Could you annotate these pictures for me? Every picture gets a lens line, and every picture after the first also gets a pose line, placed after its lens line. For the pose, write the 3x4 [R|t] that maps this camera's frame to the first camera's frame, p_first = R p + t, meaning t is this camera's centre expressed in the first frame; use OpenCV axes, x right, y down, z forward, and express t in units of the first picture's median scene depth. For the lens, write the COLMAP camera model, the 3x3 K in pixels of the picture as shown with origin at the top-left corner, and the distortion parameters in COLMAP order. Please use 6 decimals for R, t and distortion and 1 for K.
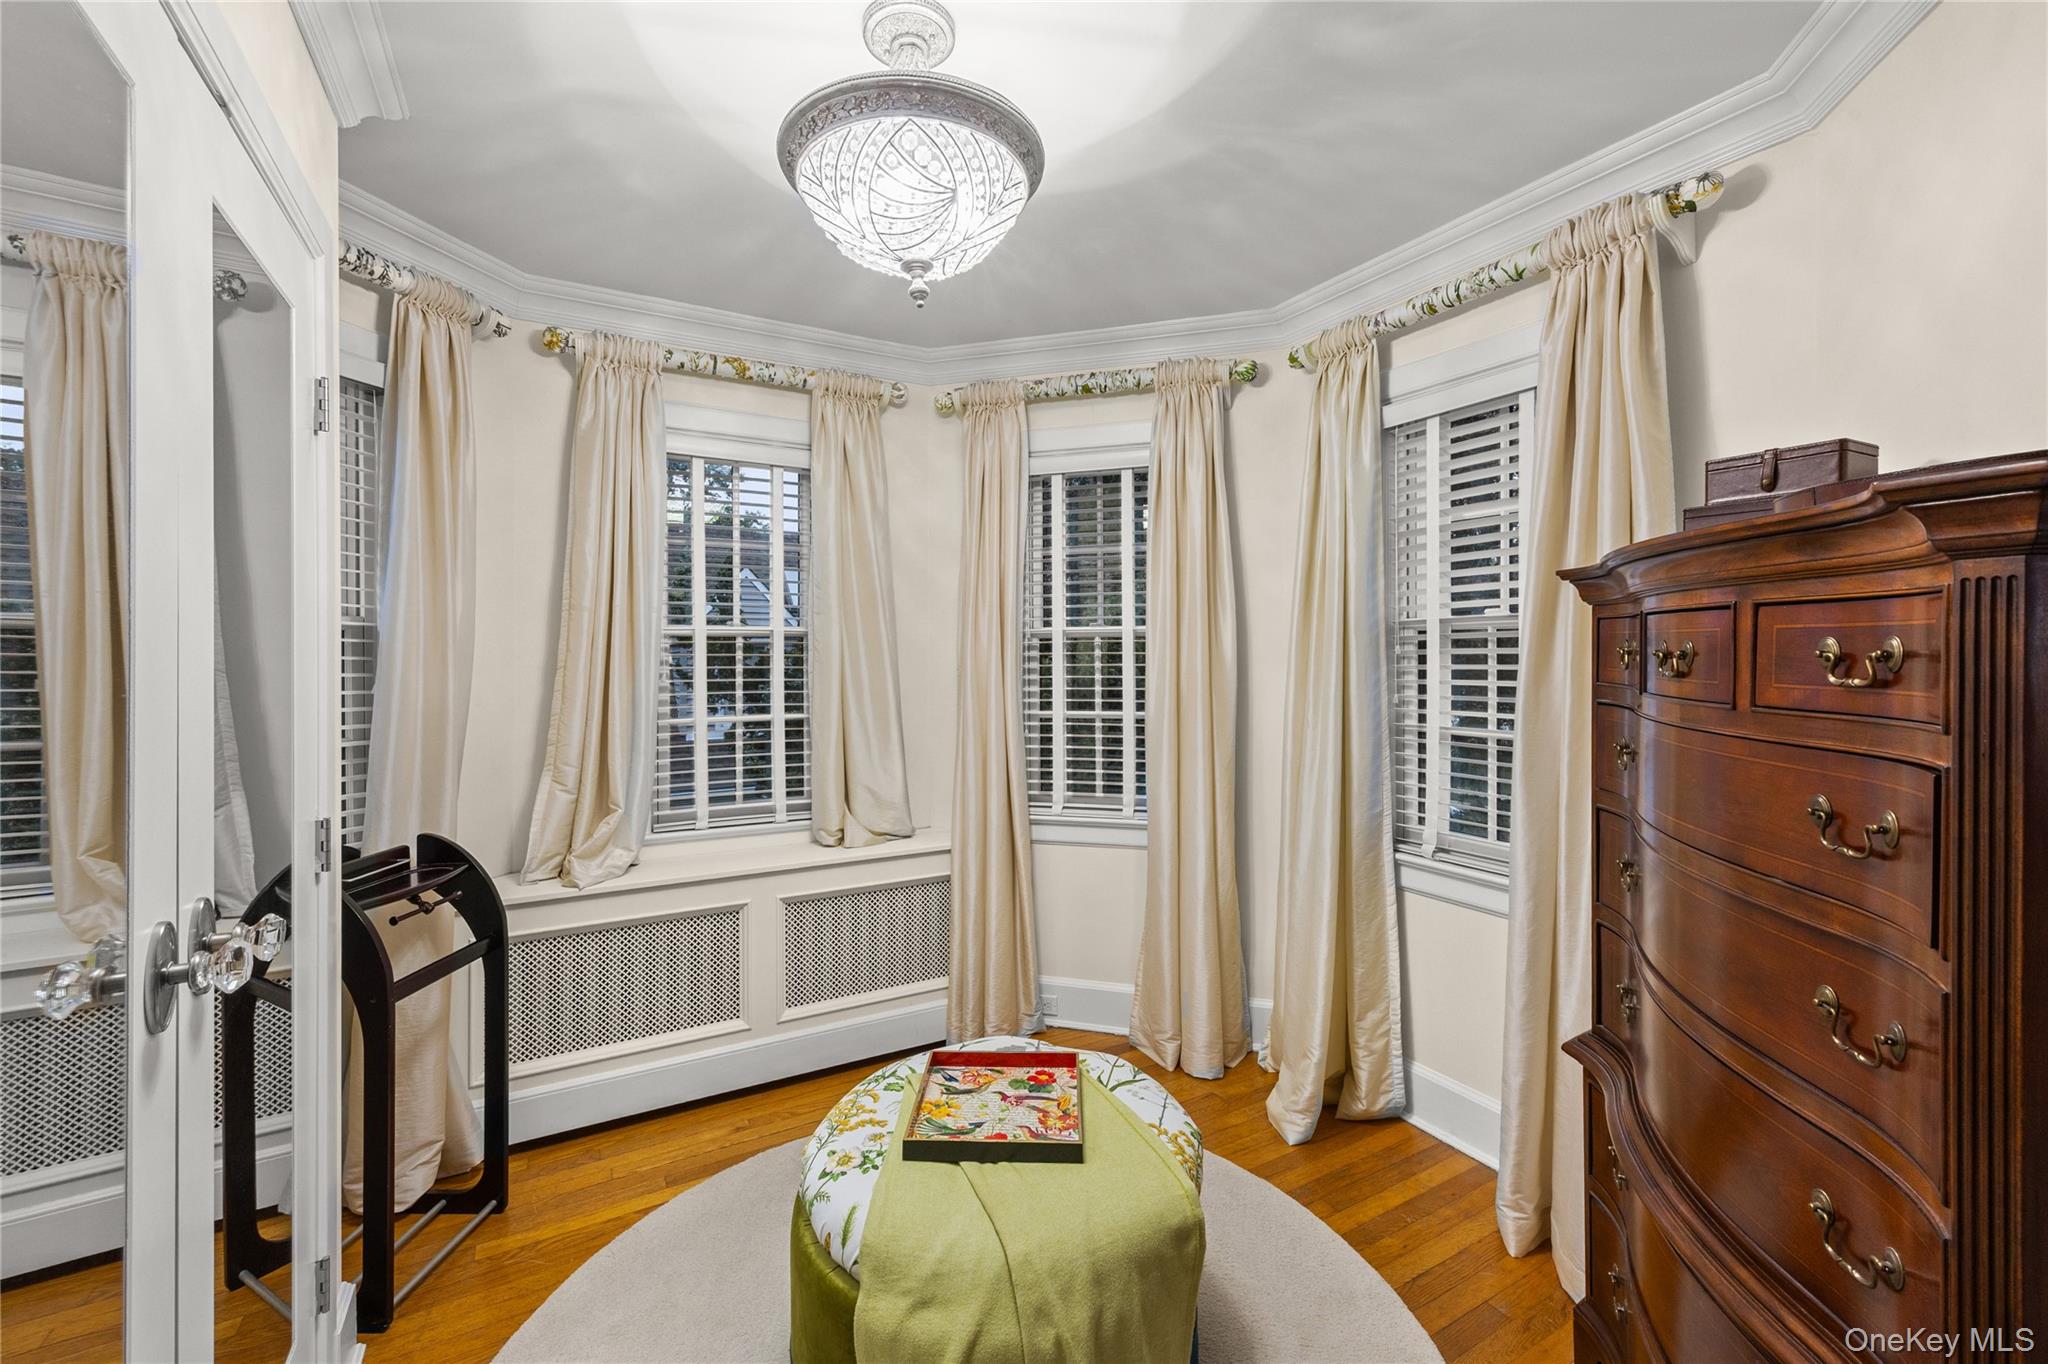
lens RADIAL K [[823.8, 0, 1015.0], [0, 823.8, 647.7], [0, 0, 1]] dist [-0.008132, -0.000342]
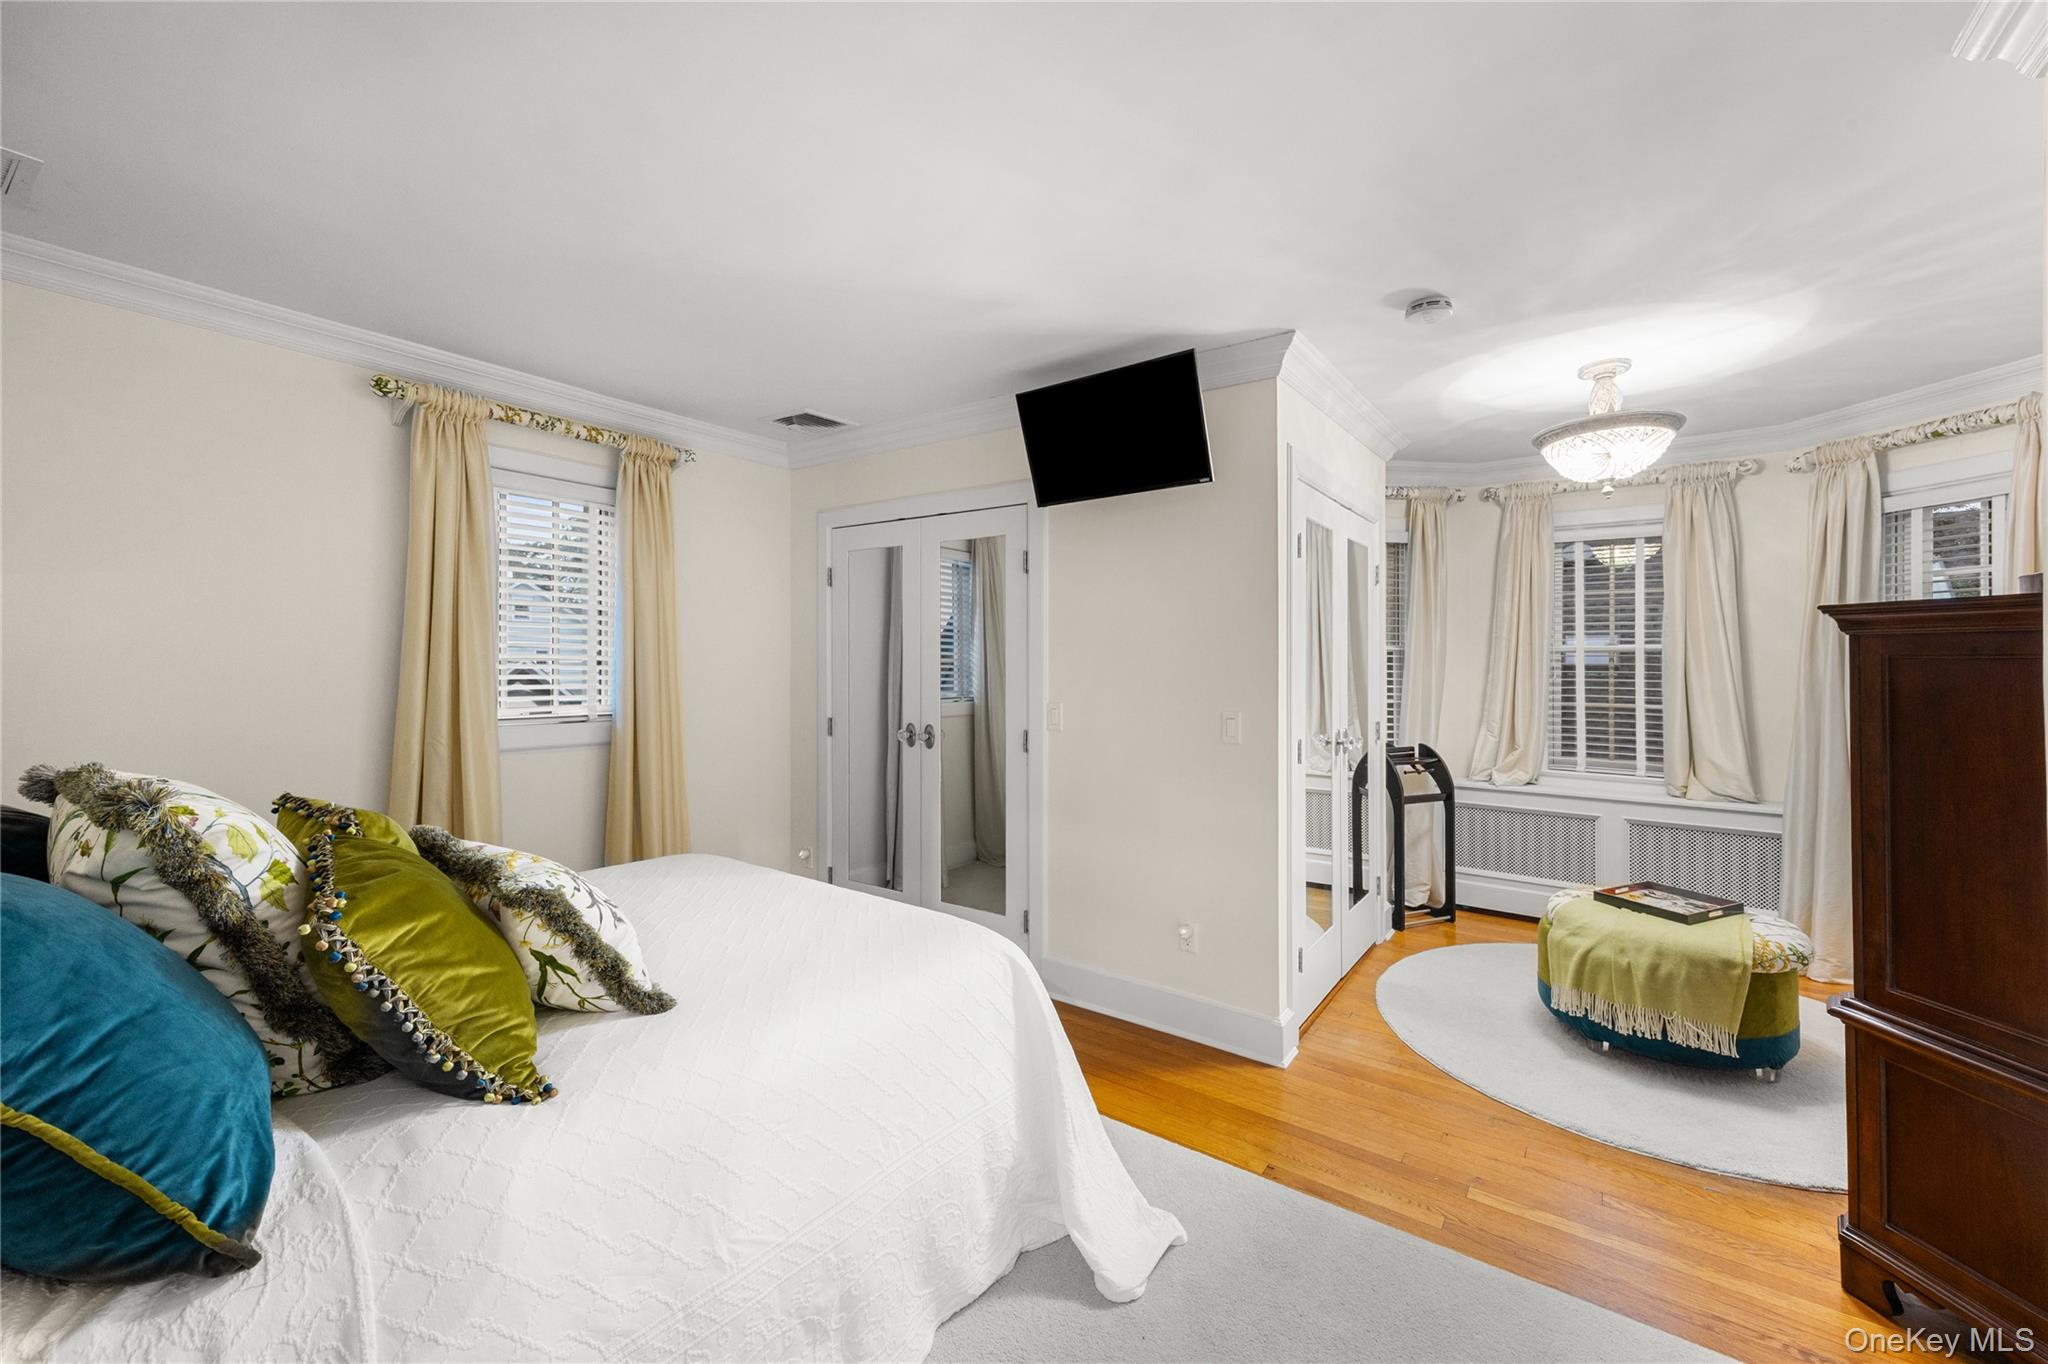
lens RADIAL K [[823.8, 0, 1023.8], [0, 823.8, 662.9], [0, 0, 1]] dist [-0.008132, -0.000342]
pose [[0.409686, 0.009956, -0.912172, 0.843854], [-0.000081, 0.999941, 0.010878, -0.012990], [0.912227, -0.004383, 0.409663, -0.867889]]
